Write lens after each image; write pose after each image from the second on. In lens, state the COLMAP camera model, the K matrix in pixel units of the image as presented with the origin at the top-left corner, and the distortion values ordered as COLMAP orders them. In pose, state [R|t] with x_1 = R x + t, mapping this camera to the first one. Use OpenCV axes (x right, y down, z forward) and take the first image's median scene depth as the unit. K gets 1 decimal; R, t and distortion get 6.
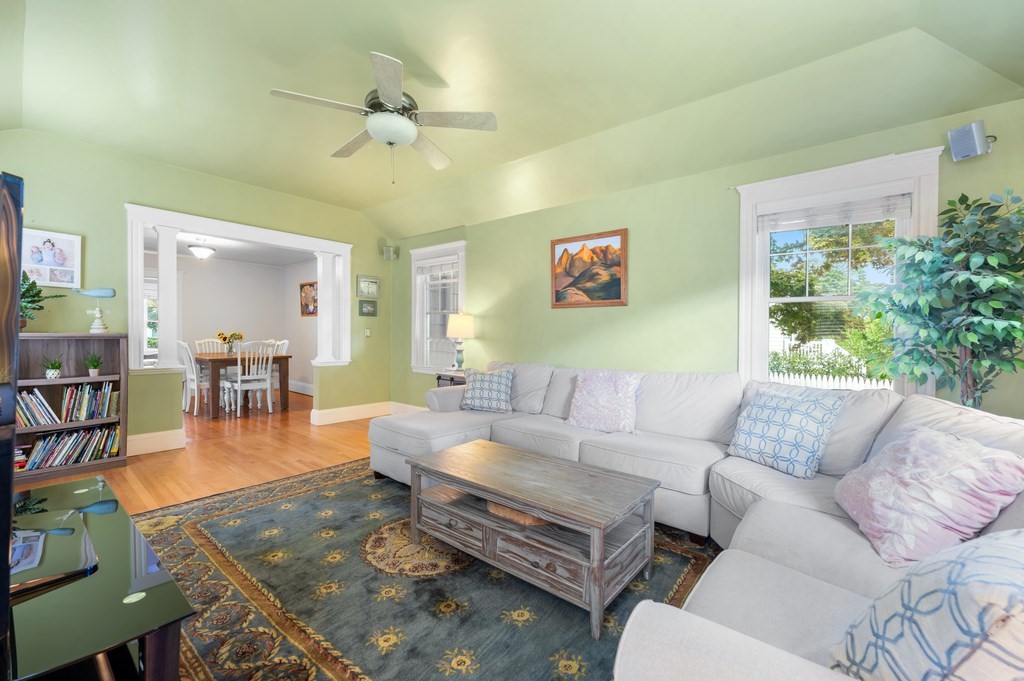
lens RADIAL K [[424.0, 0, 504.5], [0, 424.0, 340.7], [0, 0, 1]] dist [0.000031, 0.000007]
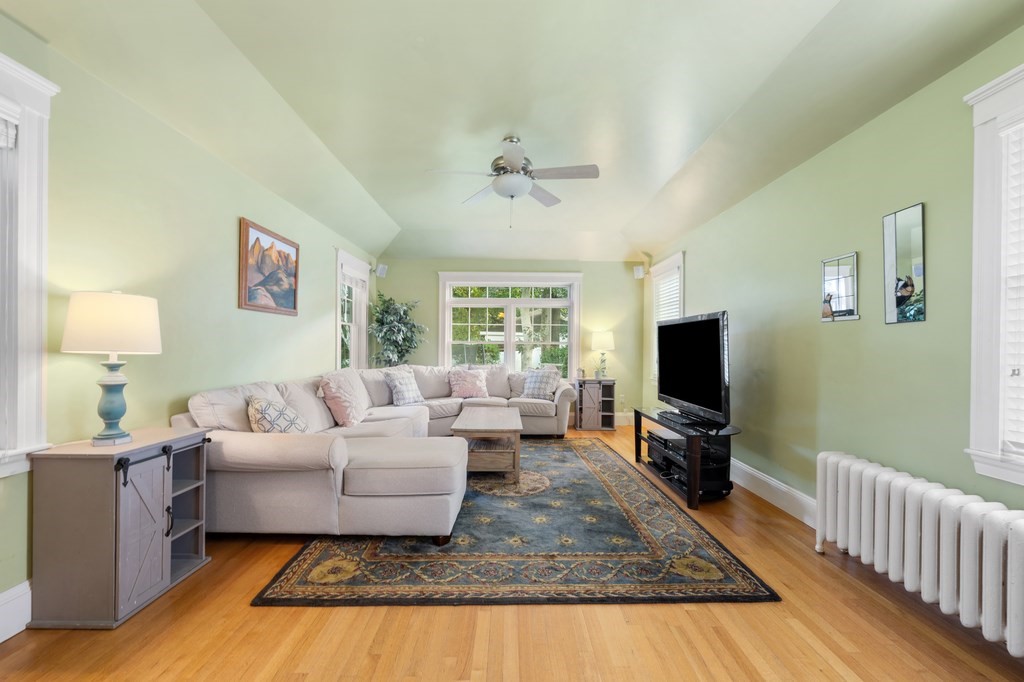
lens RADIAL K [[416.5, 0, 508.9], [0, 416.5, 342.7], [0, 0, 1]] dist [0.001273, 0.000357]
pose [[-0.655928, -0.004061, 0.754812, -0.780654], [0.003696, 0.999956, 0.008592, -0.022826], [-0.754814, 0.008426, -0.655885, 1.184950]]
